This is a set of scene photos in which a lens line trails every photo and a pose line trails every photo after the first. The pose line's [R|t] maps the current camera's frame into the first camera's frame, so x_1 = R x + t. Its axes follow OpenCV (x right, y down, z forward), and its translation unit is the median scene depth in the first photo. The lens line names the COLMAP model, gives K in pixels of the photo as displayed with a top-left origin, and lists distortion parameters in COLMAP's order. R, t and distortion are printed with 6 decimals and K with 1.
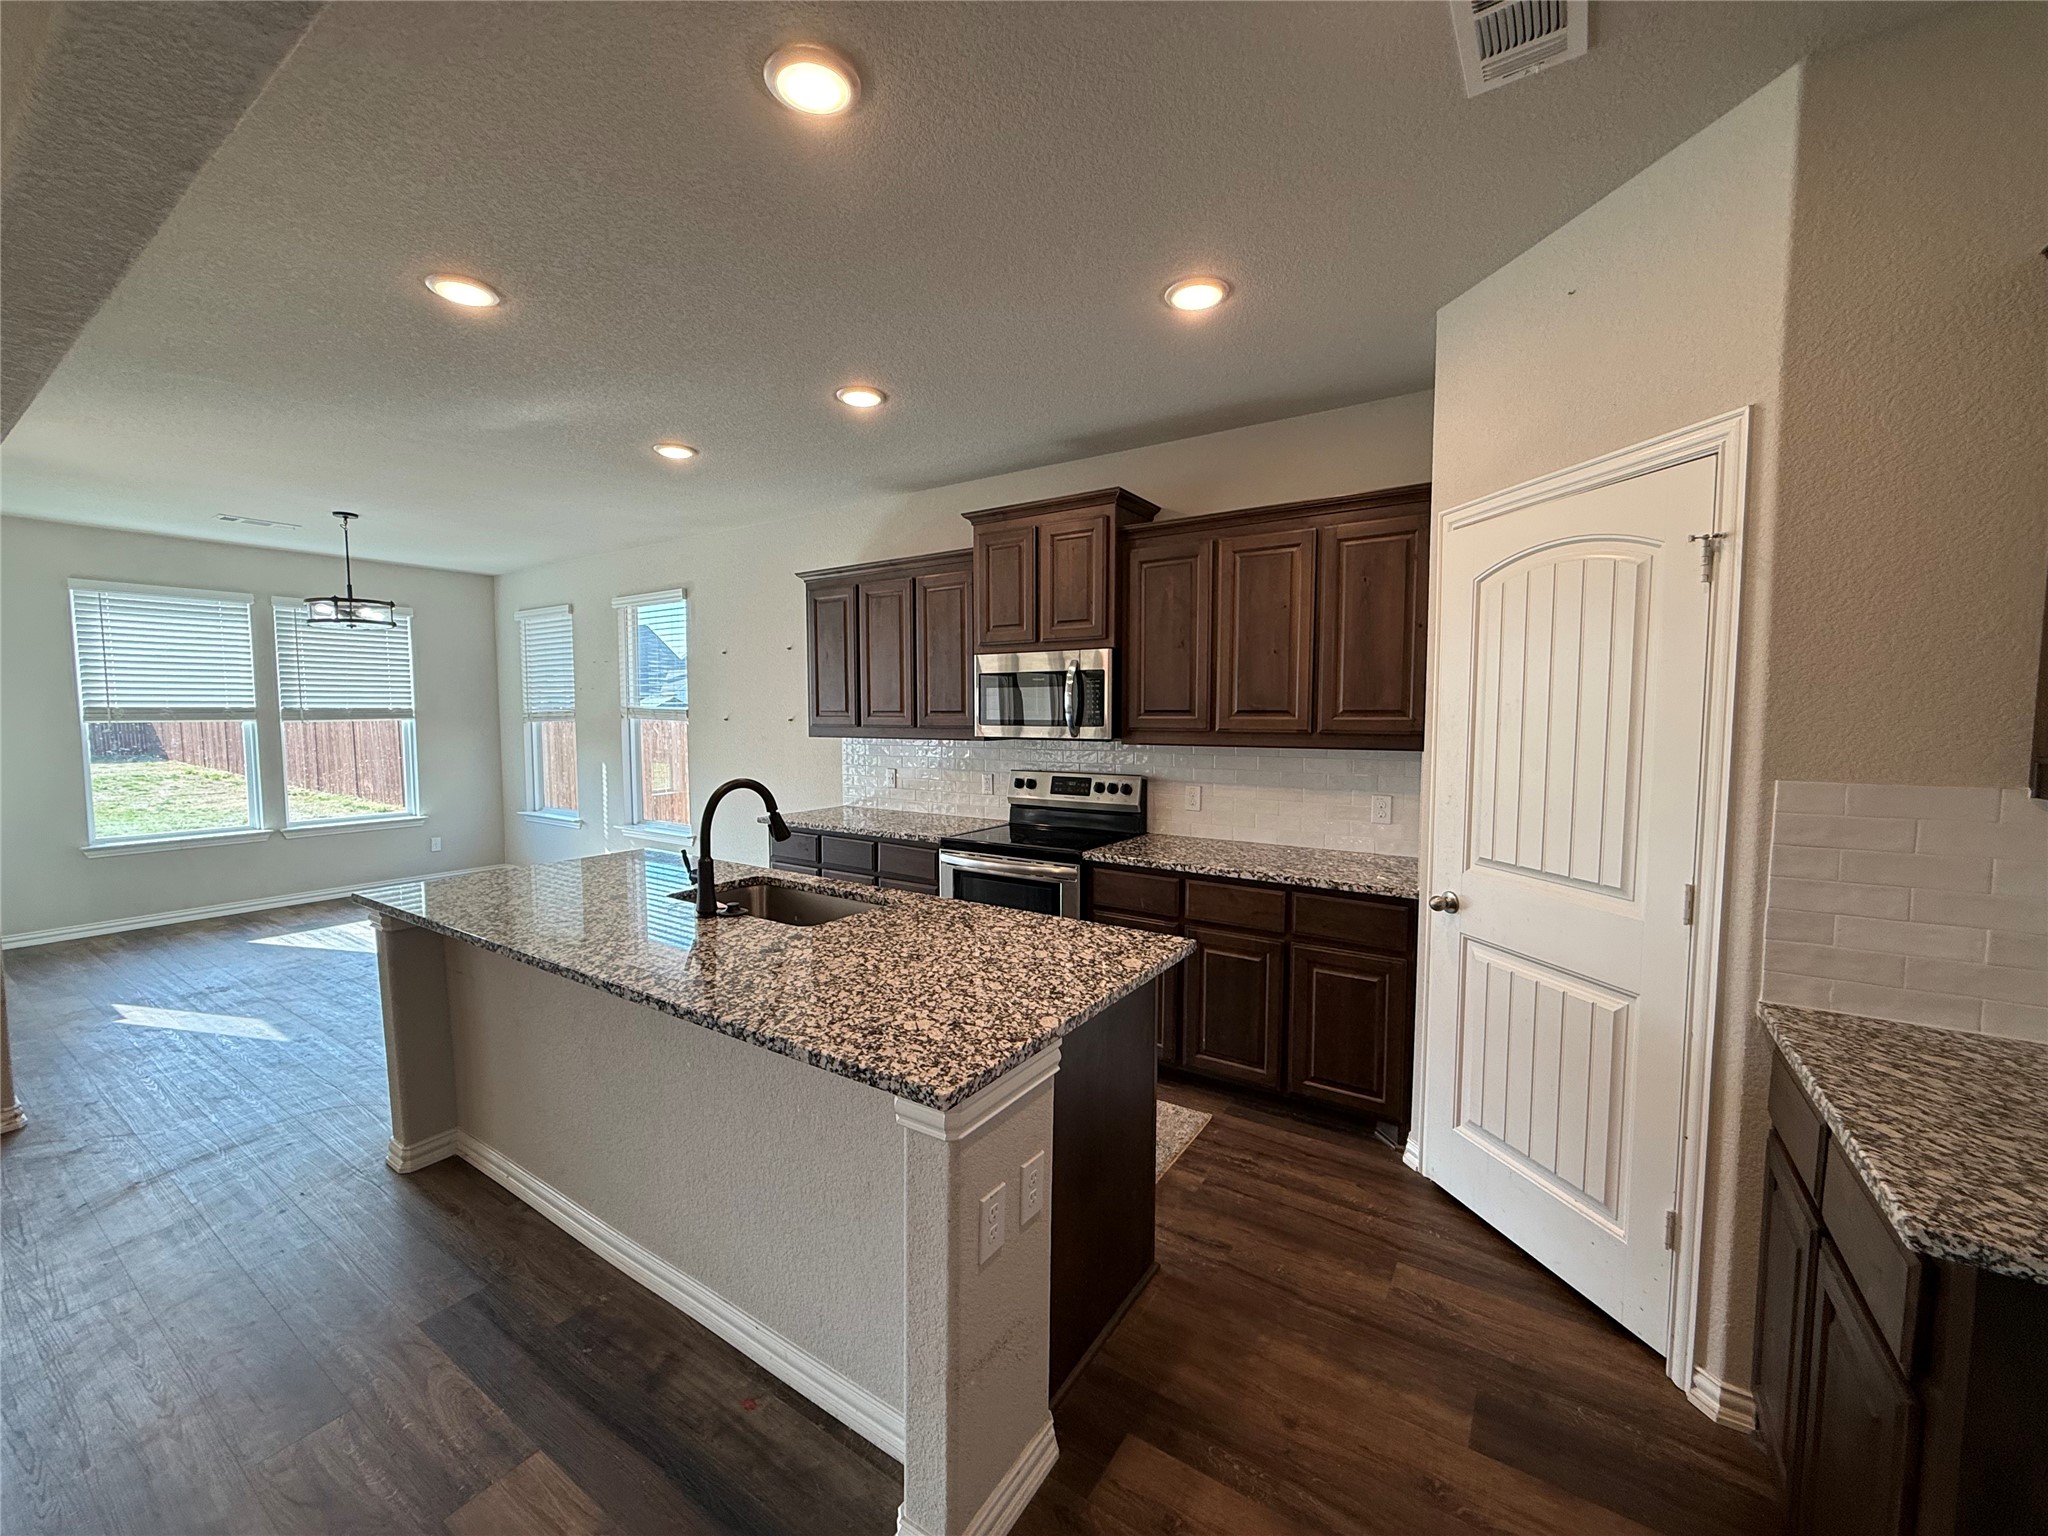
lens RADIAL K [[817.7, 0, 1031.6], [0, 817.7, 766.7], [0, 0, 1]] dist [-0.012701, 0.000121]
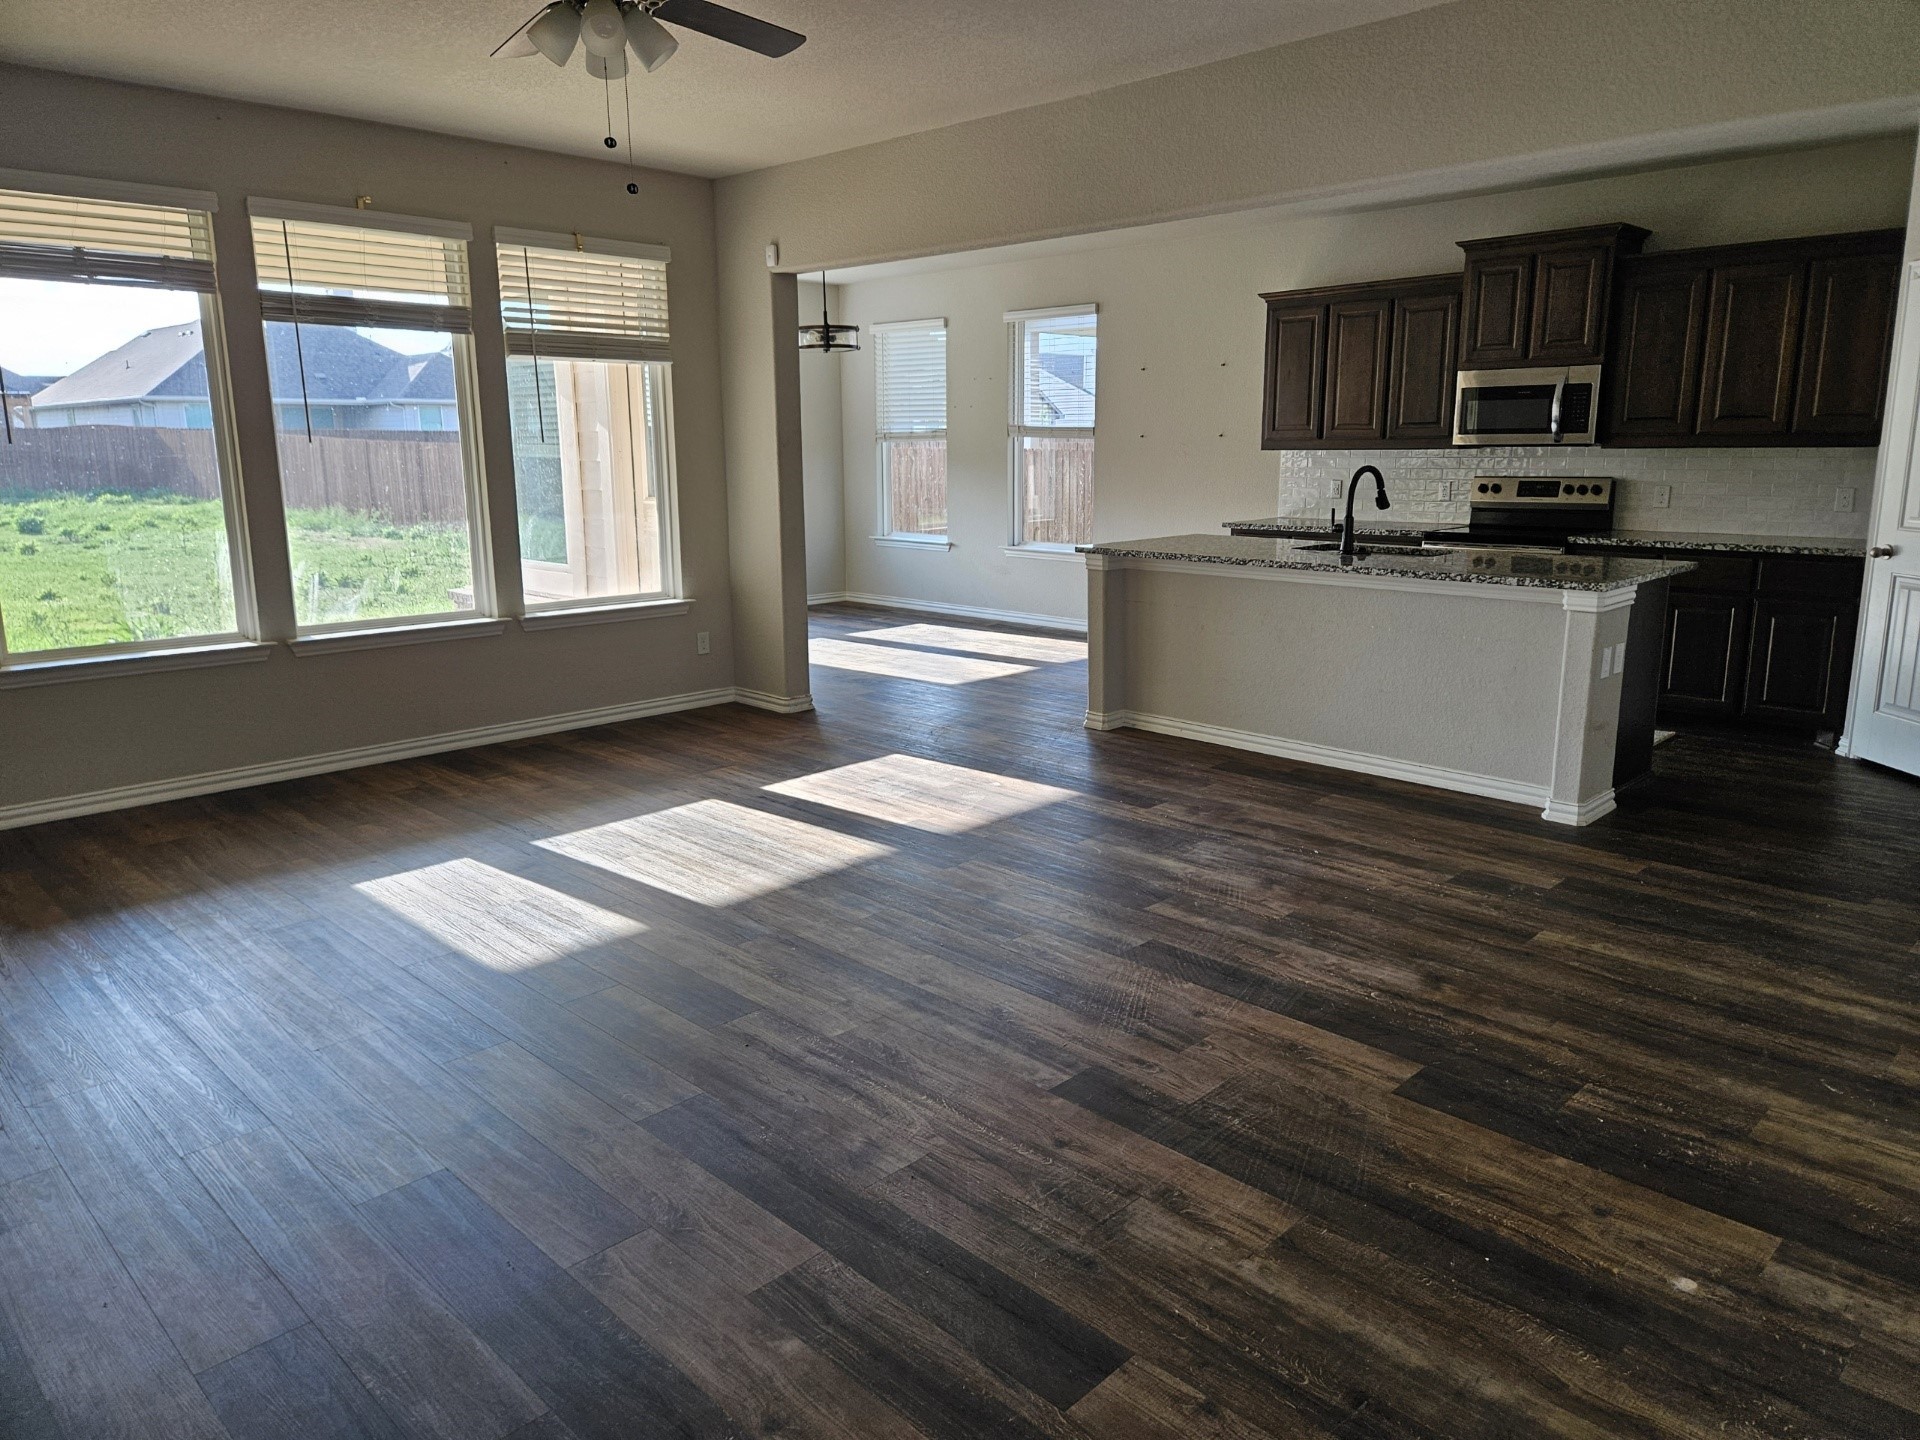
lens RADIAL K [[1300.8, 0, 961.5], [0, 1300.8, 712.3], [0, 0, 1]] dist [0.019531, -0.009583]
pose [[0.979403, 0.033374, -0.199140, -0.370826], [-0.005016, 0.989963, 0.141240, 0.079831], [0.201854, -0.137332, 0.969739, -0.969477]]
